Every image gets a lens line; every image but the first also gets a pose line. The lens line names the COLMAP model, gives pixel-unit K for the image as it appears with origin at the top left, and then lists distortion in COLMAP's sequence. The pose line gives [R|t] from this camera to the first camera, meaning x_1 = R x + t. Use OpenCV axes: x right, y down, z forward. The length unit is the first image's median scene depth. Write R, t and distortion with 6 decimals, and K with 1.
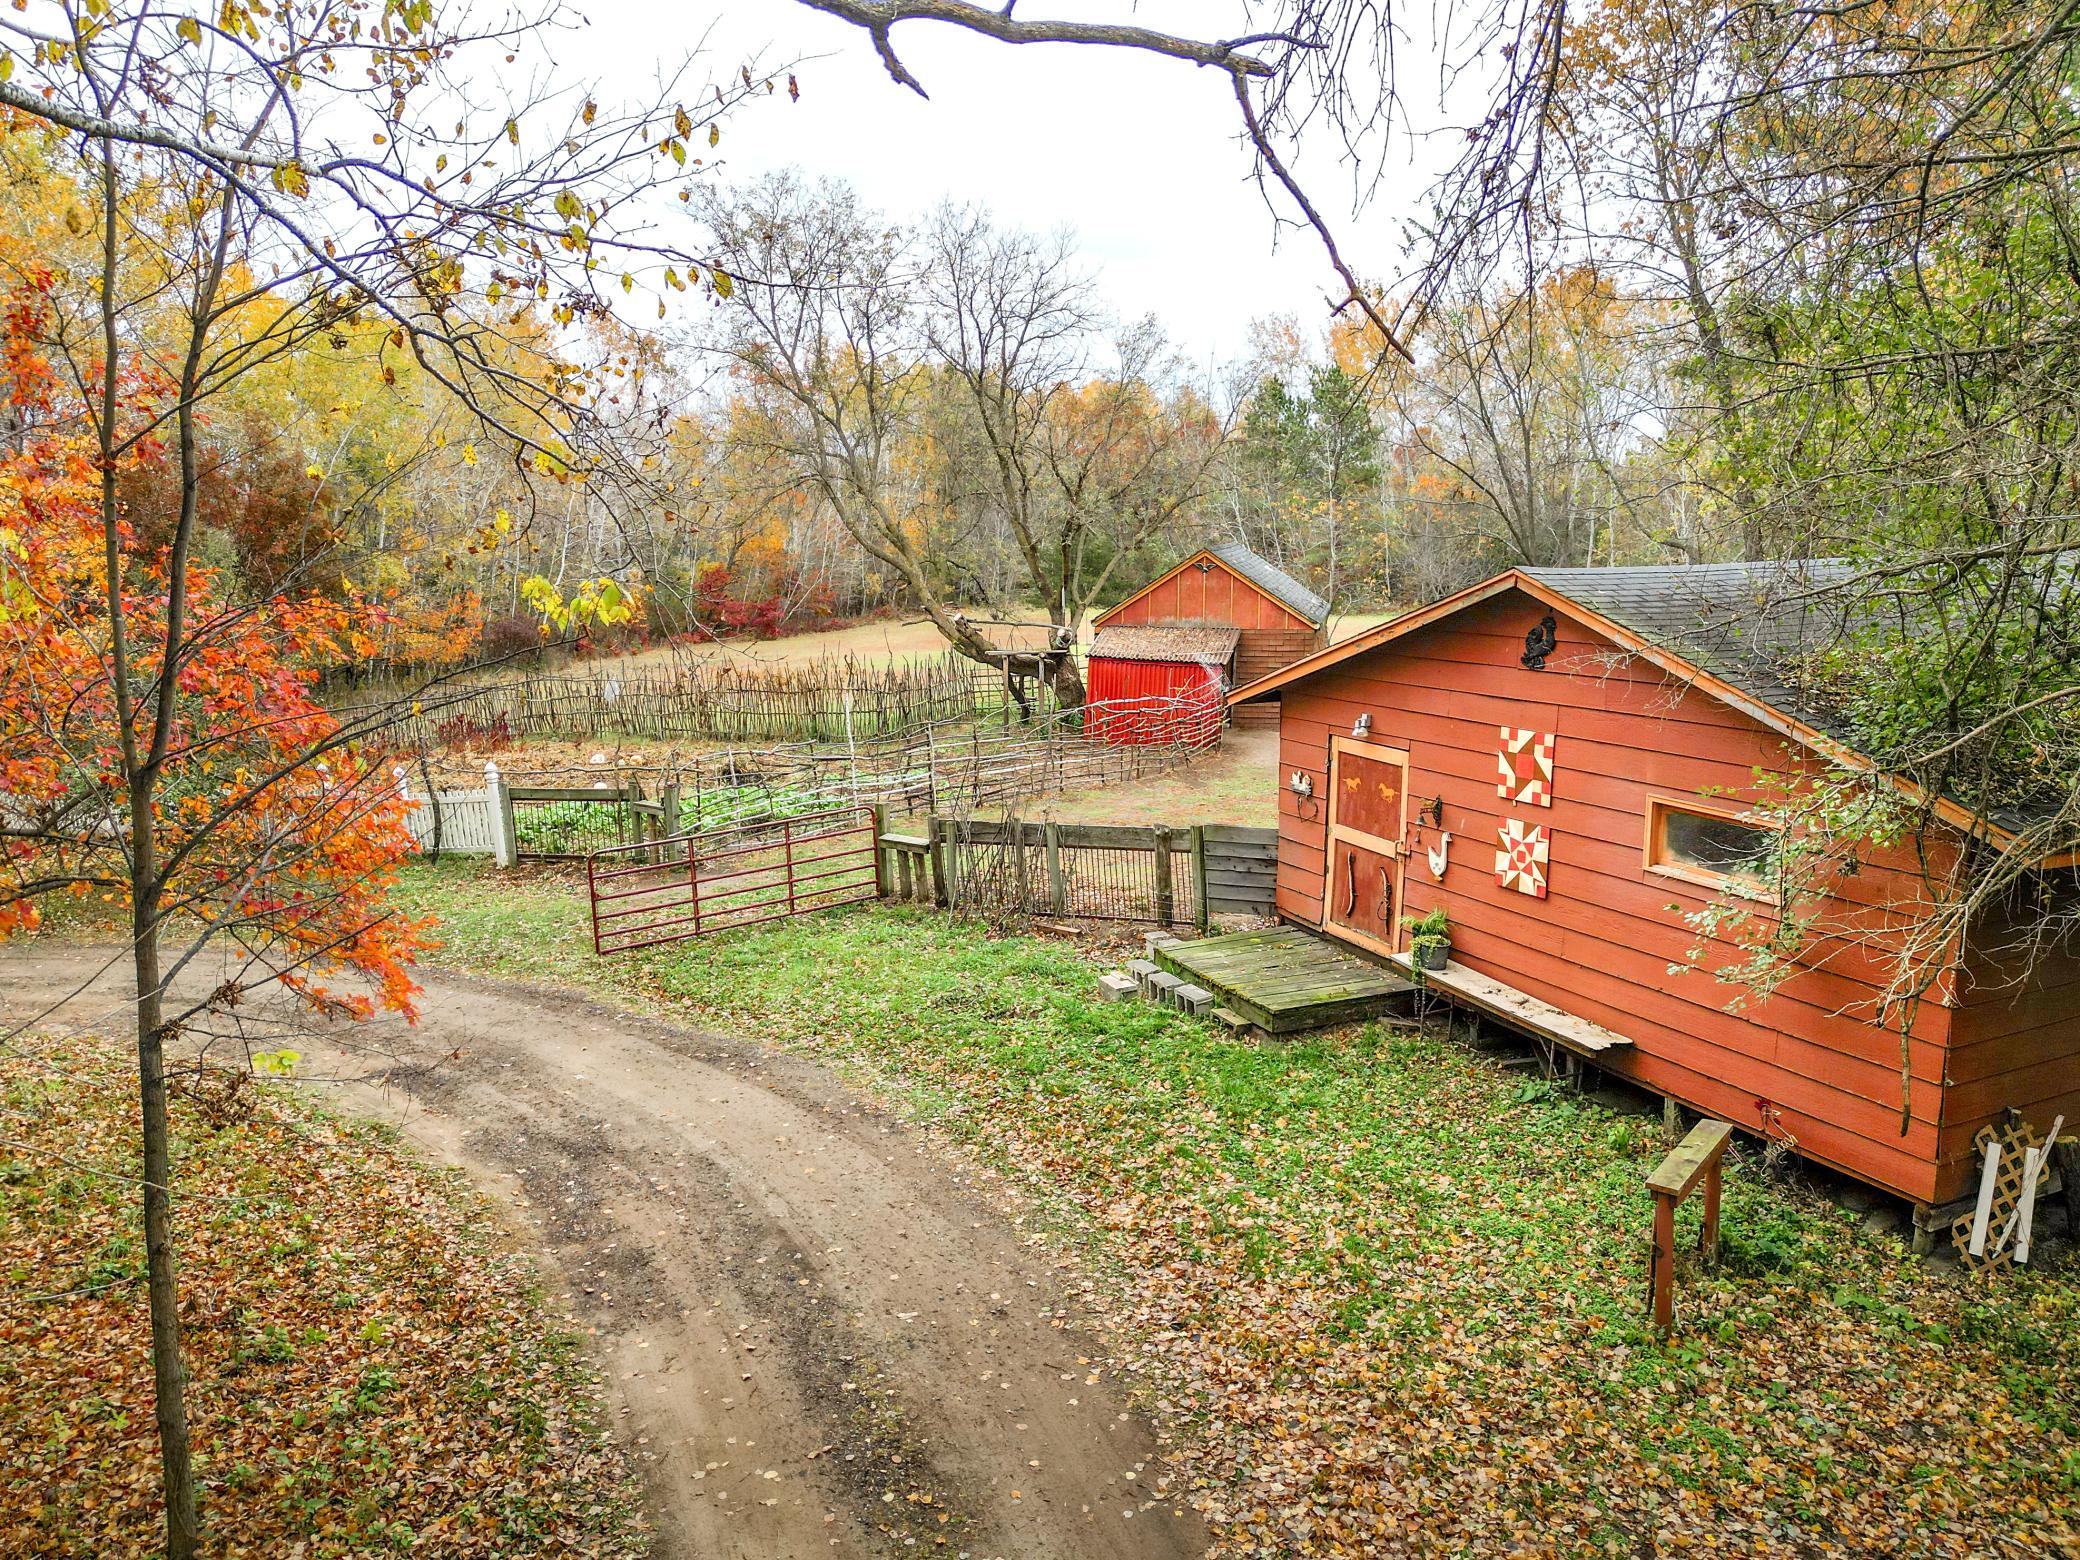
lens RADIAL K [[1498.7, 0, 1040.0], [0, 1498.7, 780.0], [0, 0, 1]] dist [0.103206, -0.076251]
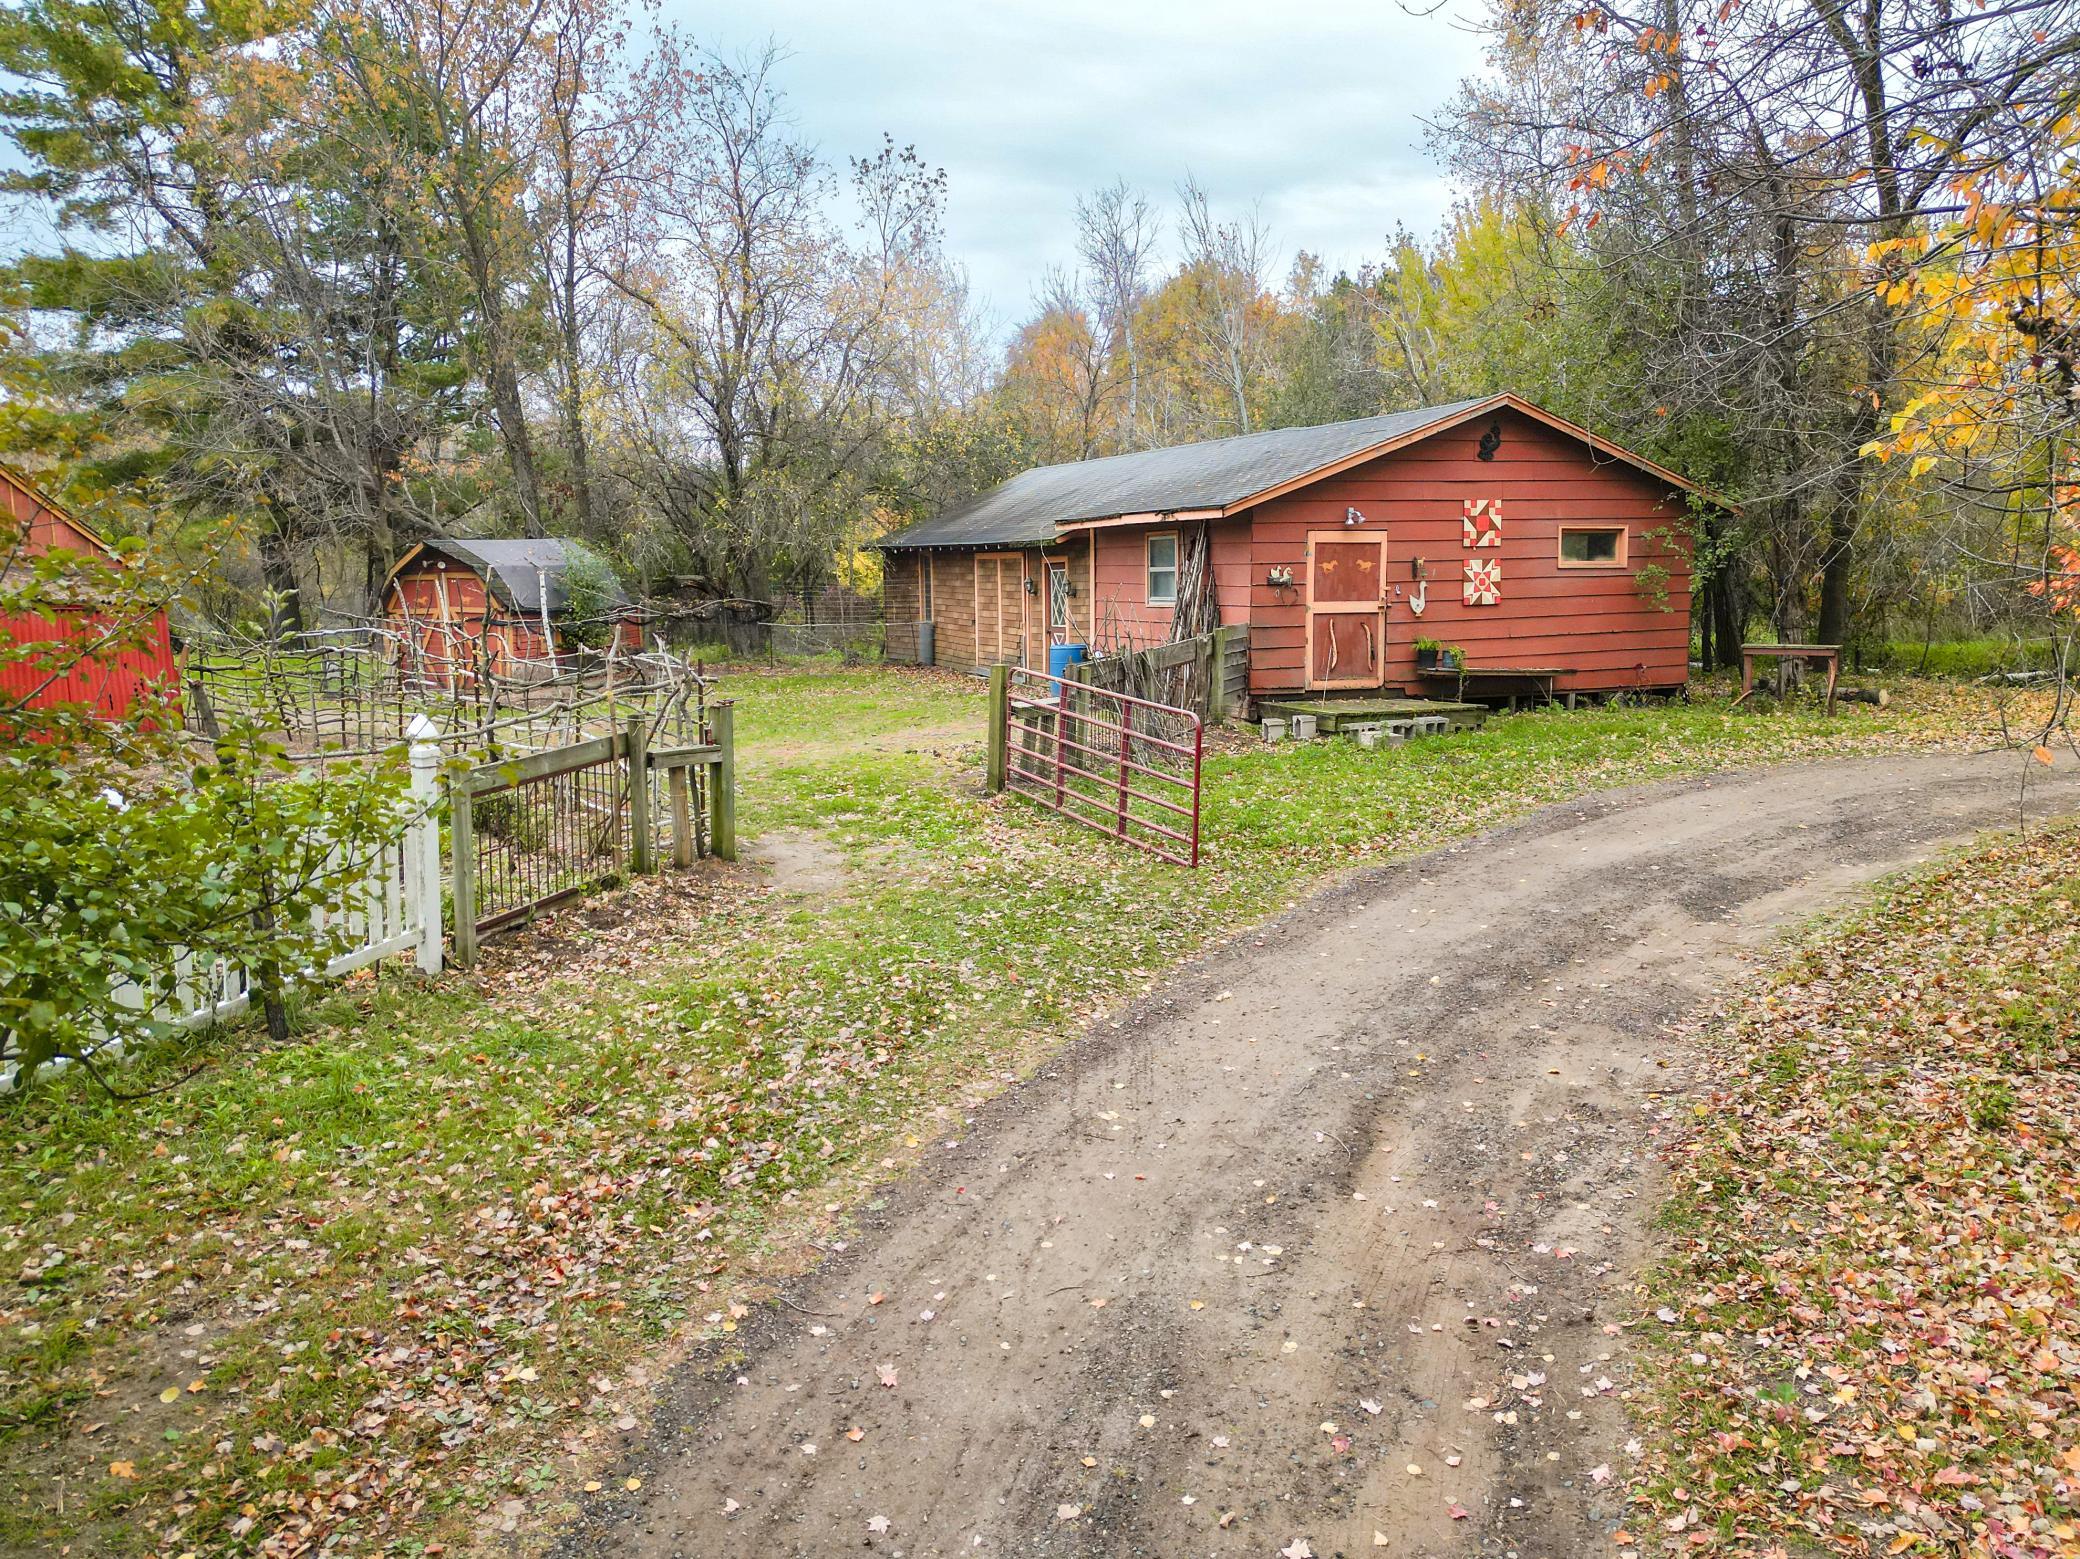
lens RADIAL K [[1498.7, 0, 1040.0], [0, 1498.7, 779.5], [0, 0, 1]] dist [0.103206, -0.076251]
pose [[0.030859, -0.125453, 0.991620, -1.277972], [0.184971, 0.975673, 0.117679, -0.019410], [-0.982259, 0.179790, 0.053313, 1.391571]]
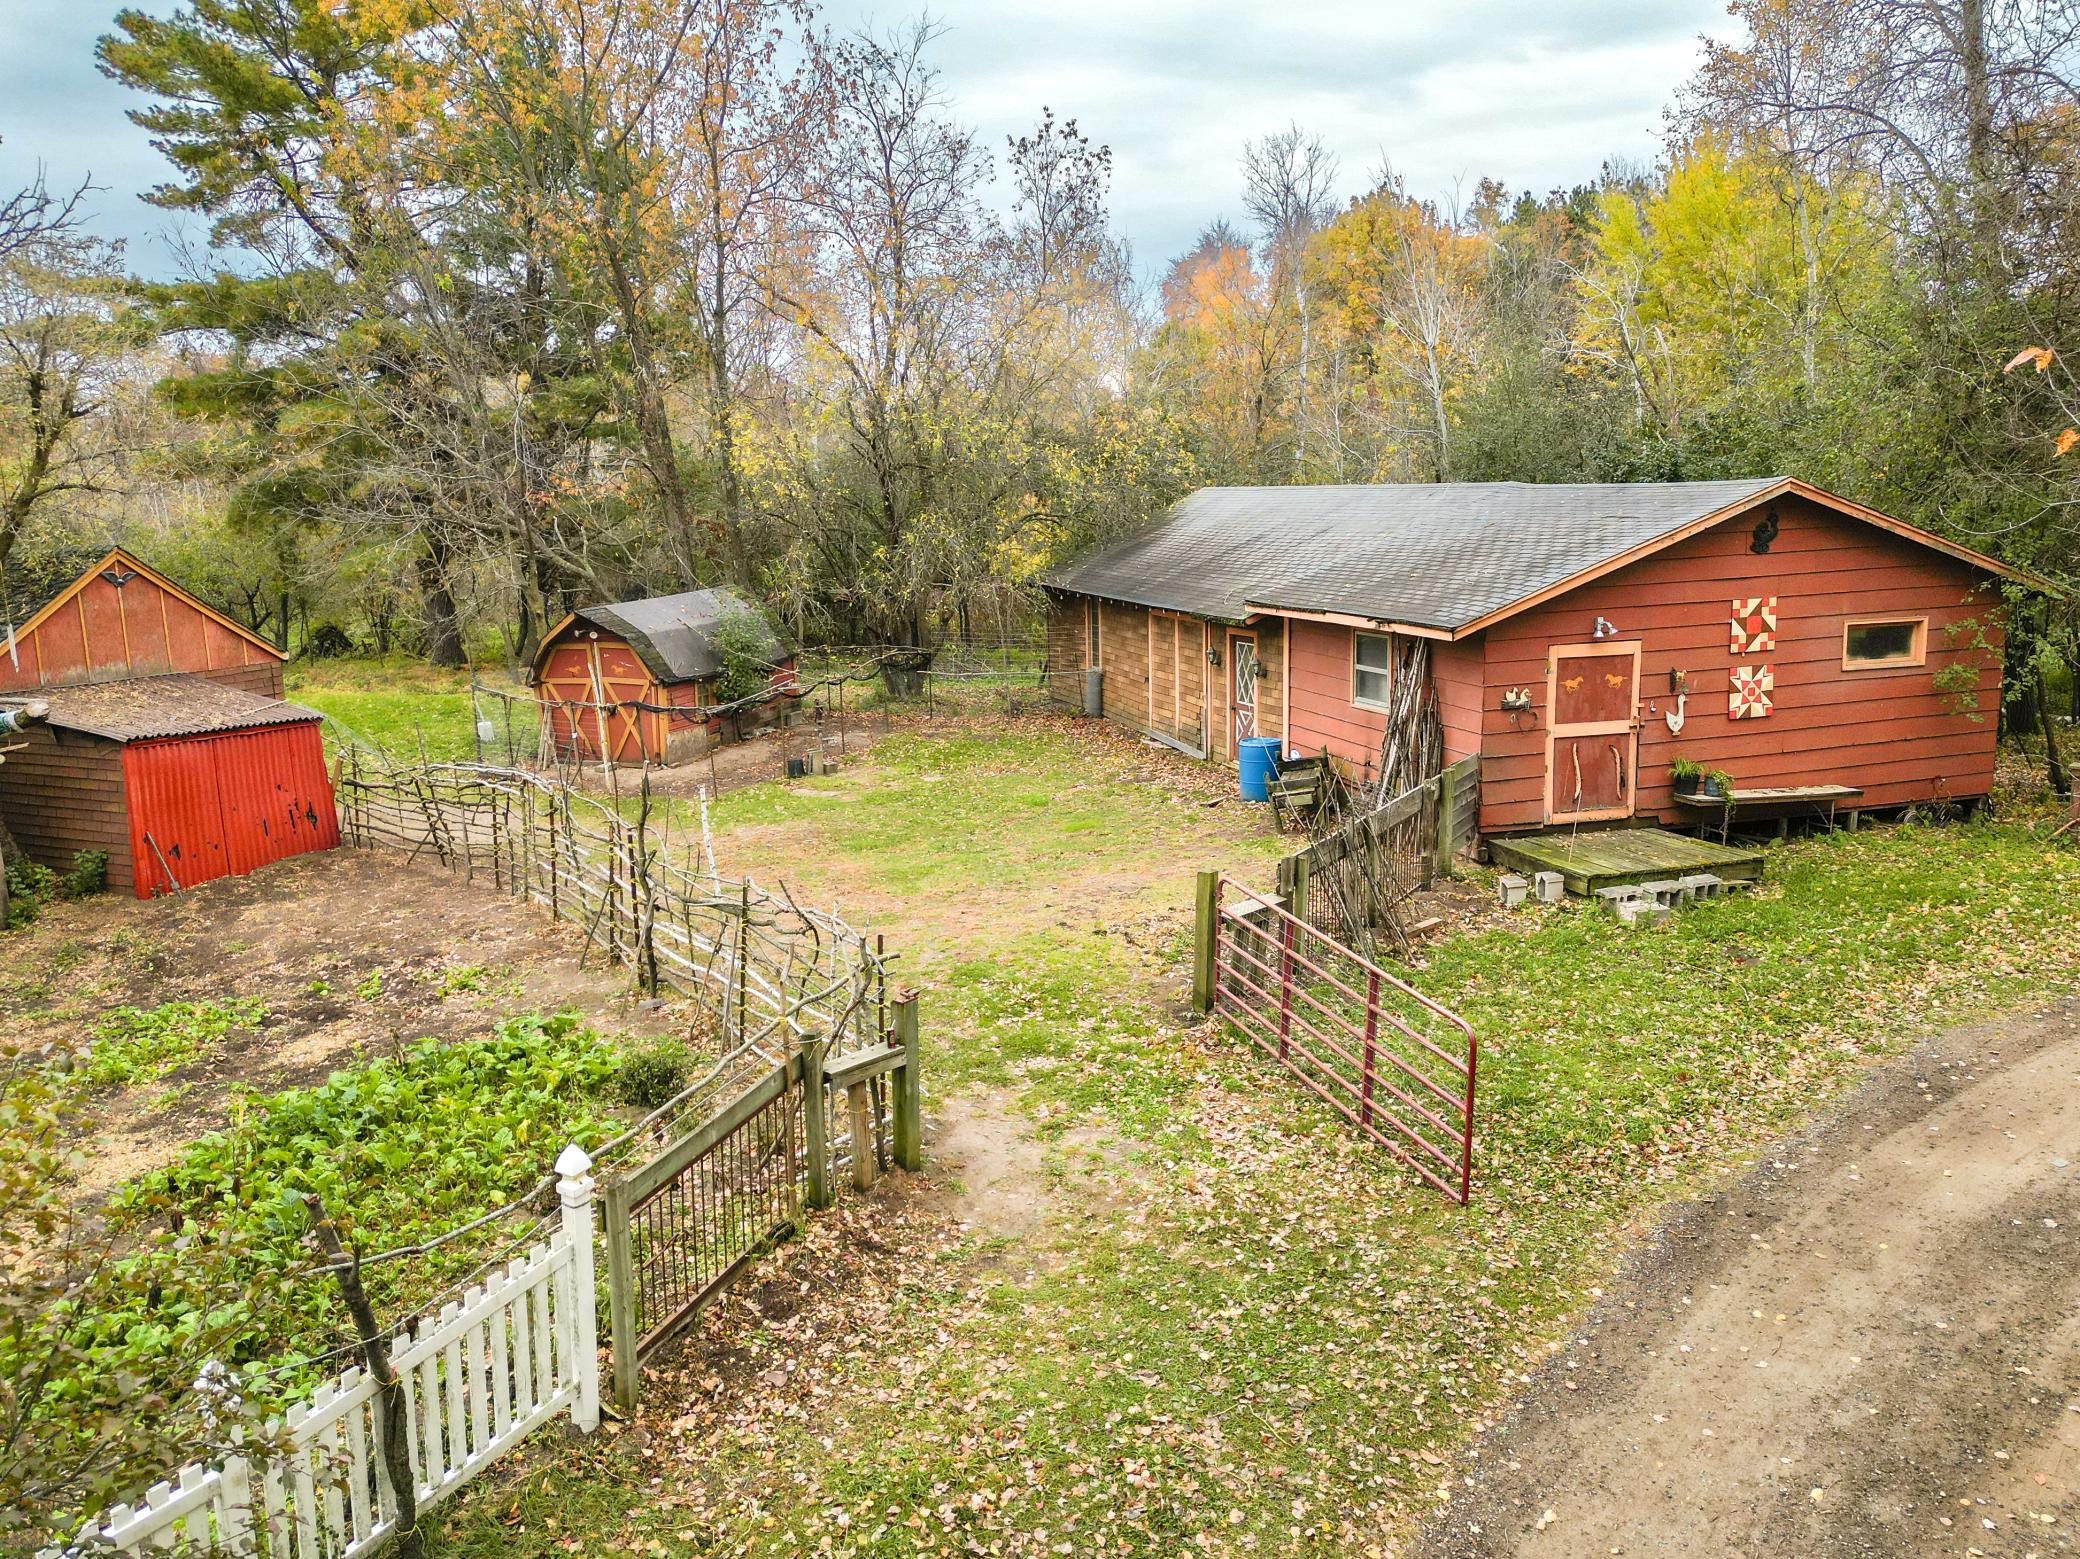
lens RADIAL K [[1536.1, 0, 1040.0], [0, 1536.1, 779.5], [0, 0, 1]] dist [0.057231, -0.003592]
pose [[0.123146, -0.173744, 0.977061, -1.136849], [0.196219, 0.969380, 0.147647, -0.204229], [-0.972797, 0.173536, 0.153467, 1.408591]]
